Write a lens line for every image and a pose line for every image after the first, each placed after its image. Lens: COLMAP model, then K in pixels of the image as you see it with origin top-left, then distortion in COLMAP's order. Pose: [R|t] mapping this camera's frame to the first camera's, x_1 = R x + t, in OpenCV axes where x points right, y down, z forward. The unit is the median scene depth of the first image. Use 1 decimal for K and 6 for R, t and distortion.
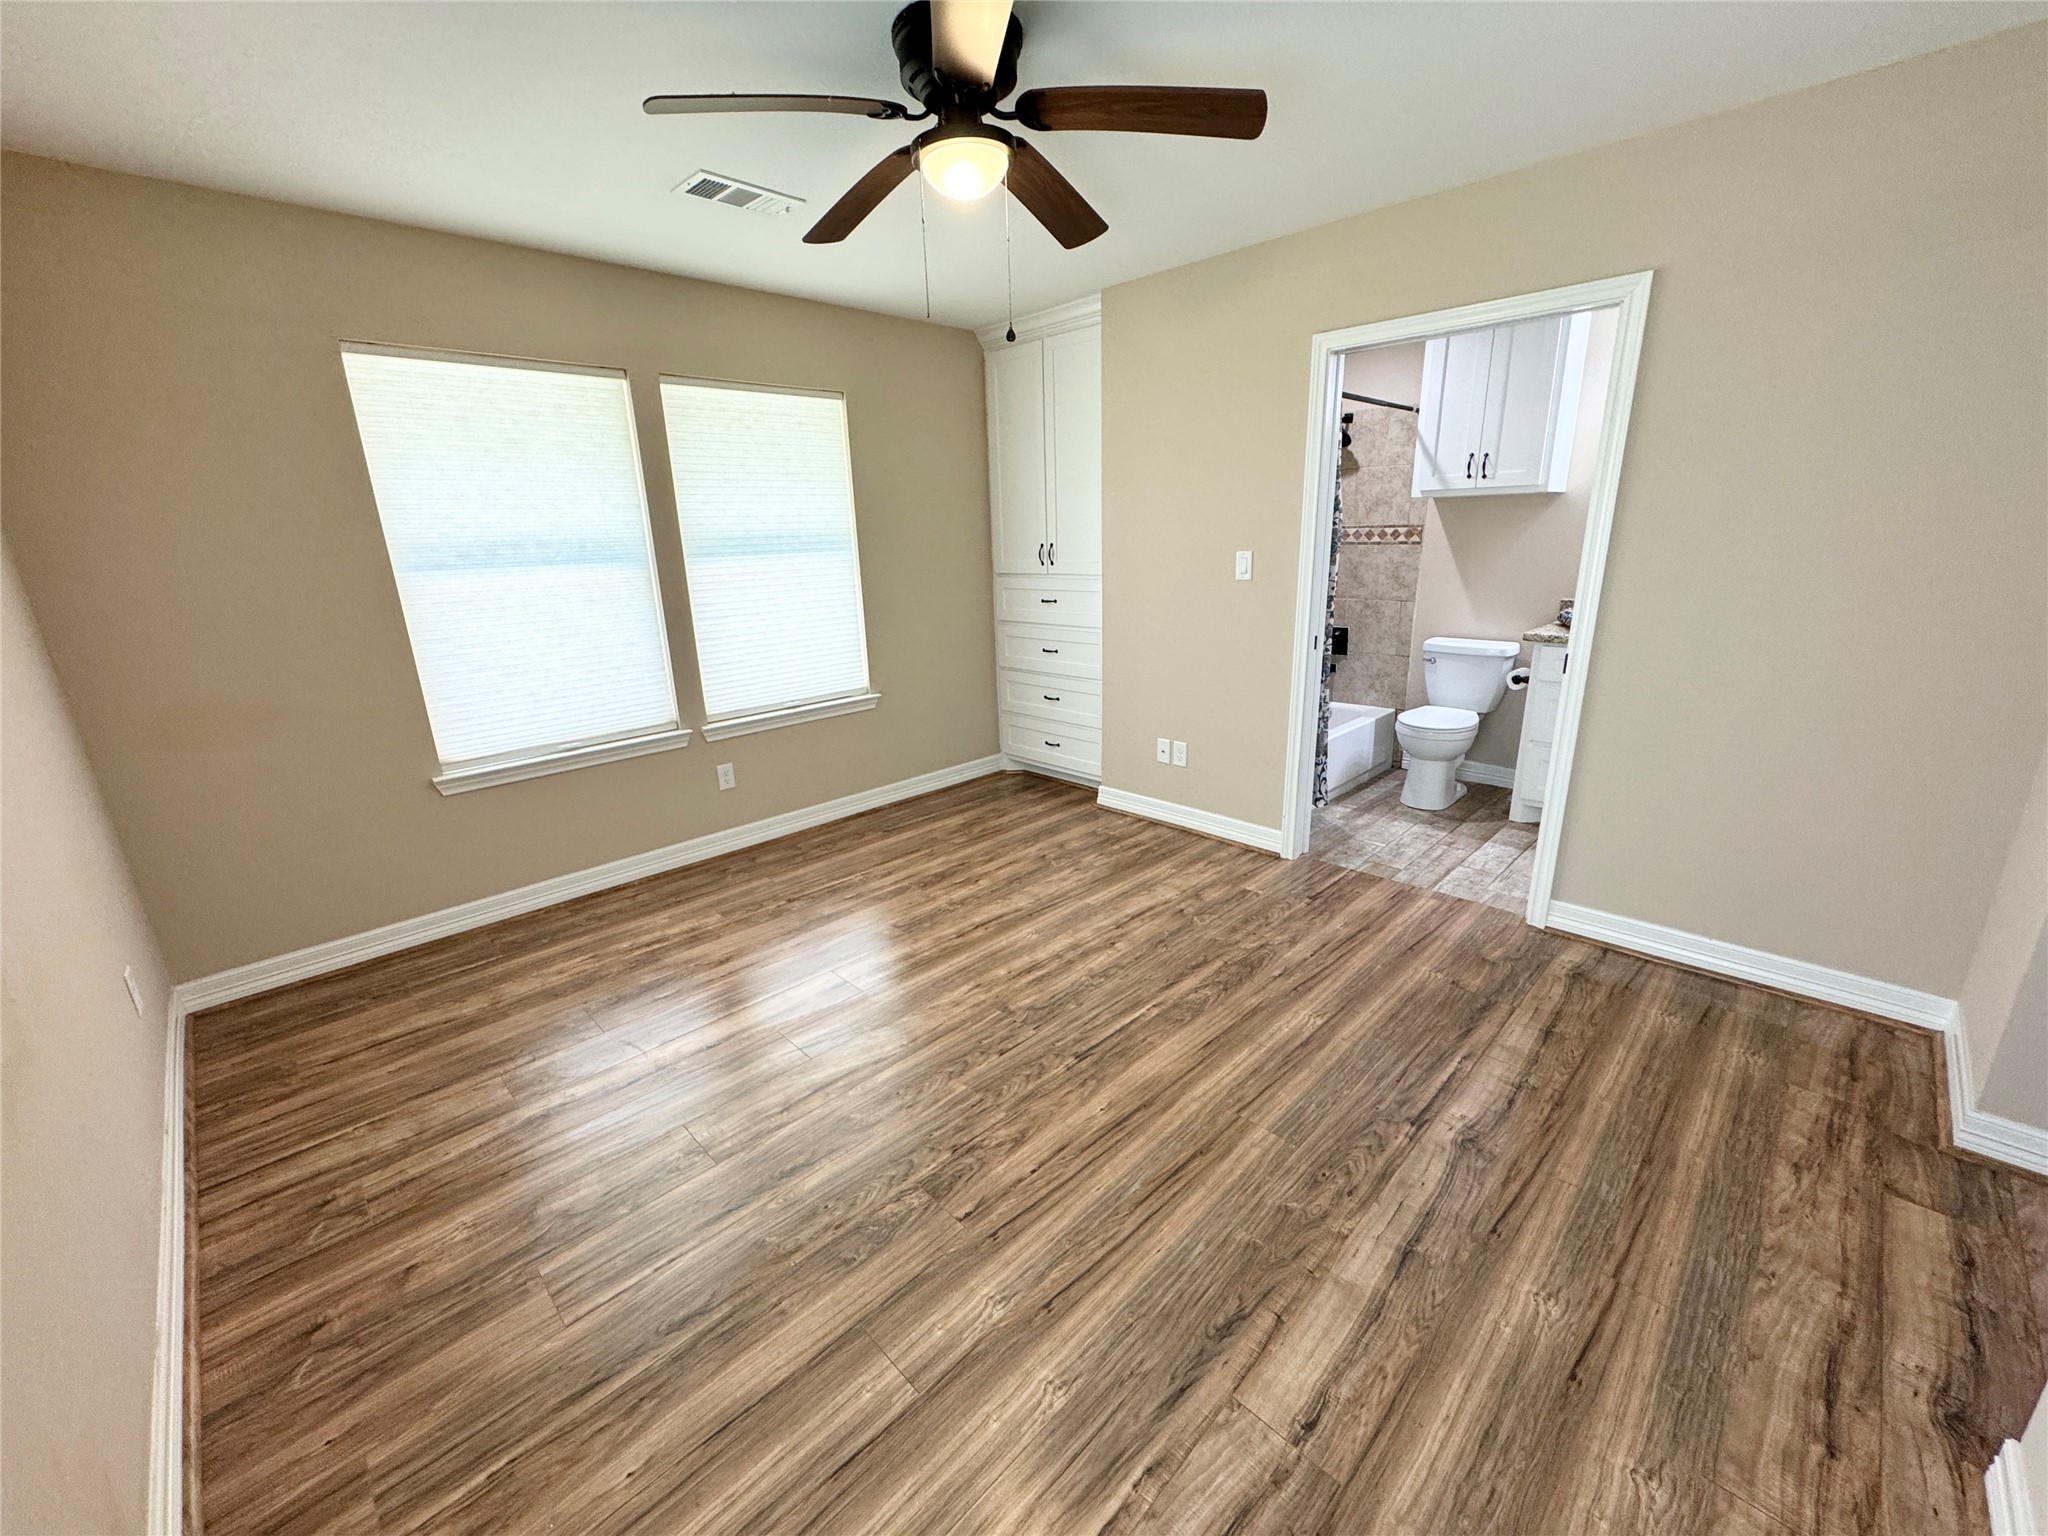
lens RADIAL K [[817.9, 0, 1018.2], [0, 817.9, 770.8], [0, 0, 1]] dist [-0.003324, 0.000943]
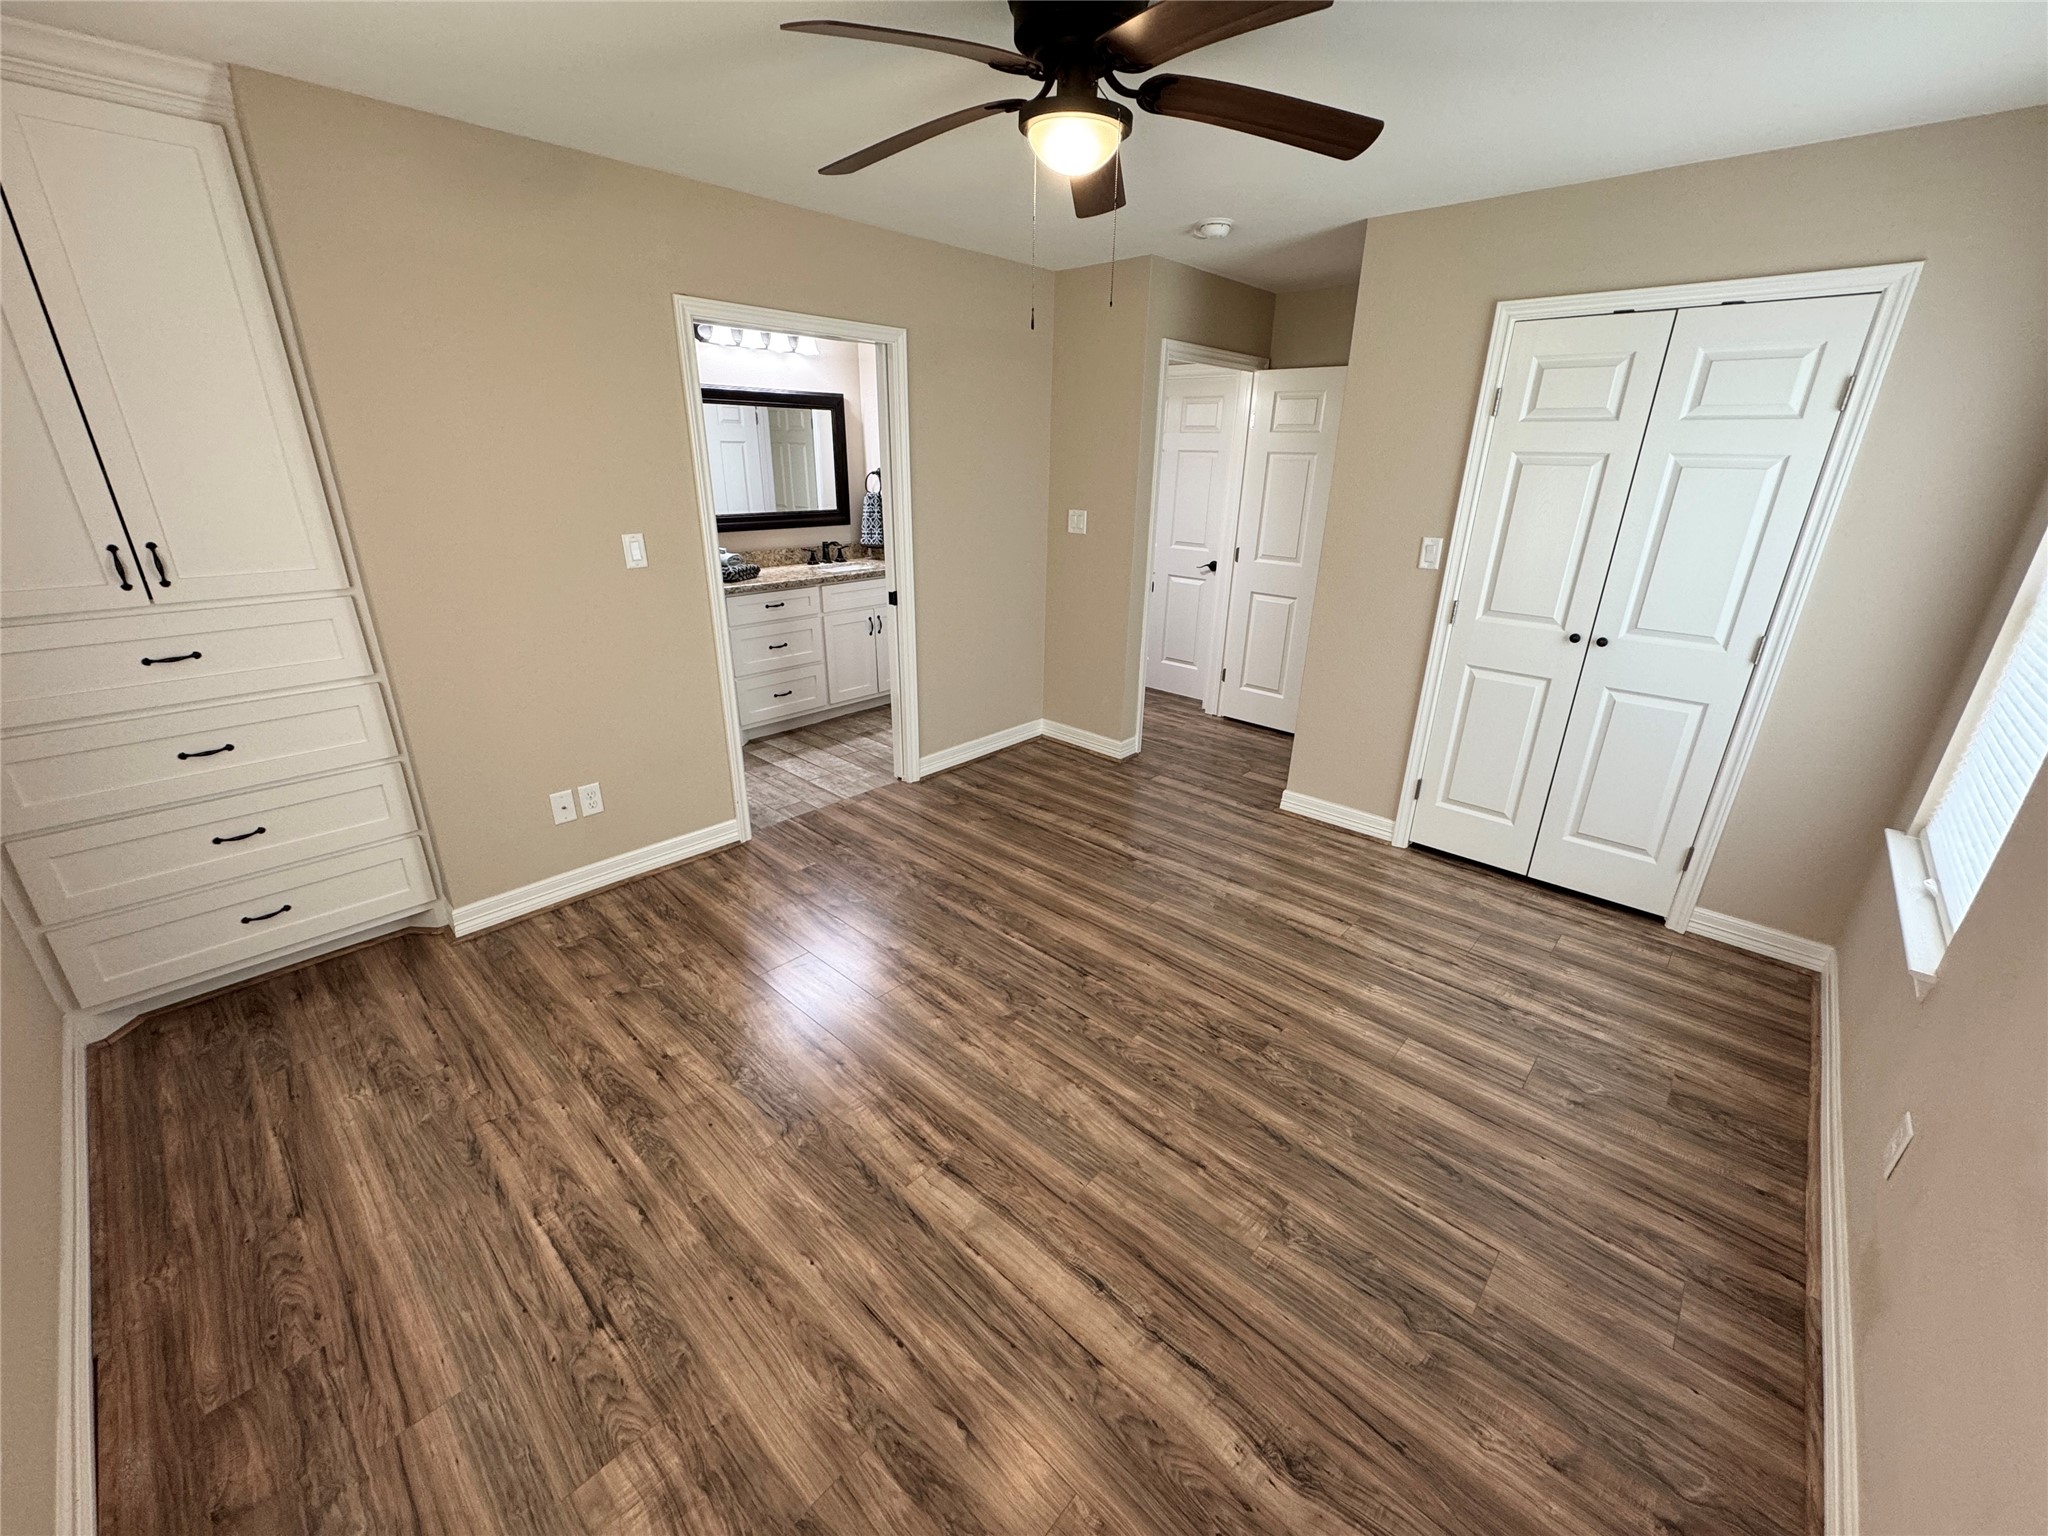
lens RADIAL K [[817.9, 0, 1025.2], [0, 817.9, 775.0], [0, 0, 1]] dist [-0.003324, 0.000943]
pose [[-0.050745, -0.340923, 0.938721, -0.807985], [0.272432, 0.899560, 0.341428, -0.288492], [-0.960836, 0.273063, 0.047230, 0.829669]]
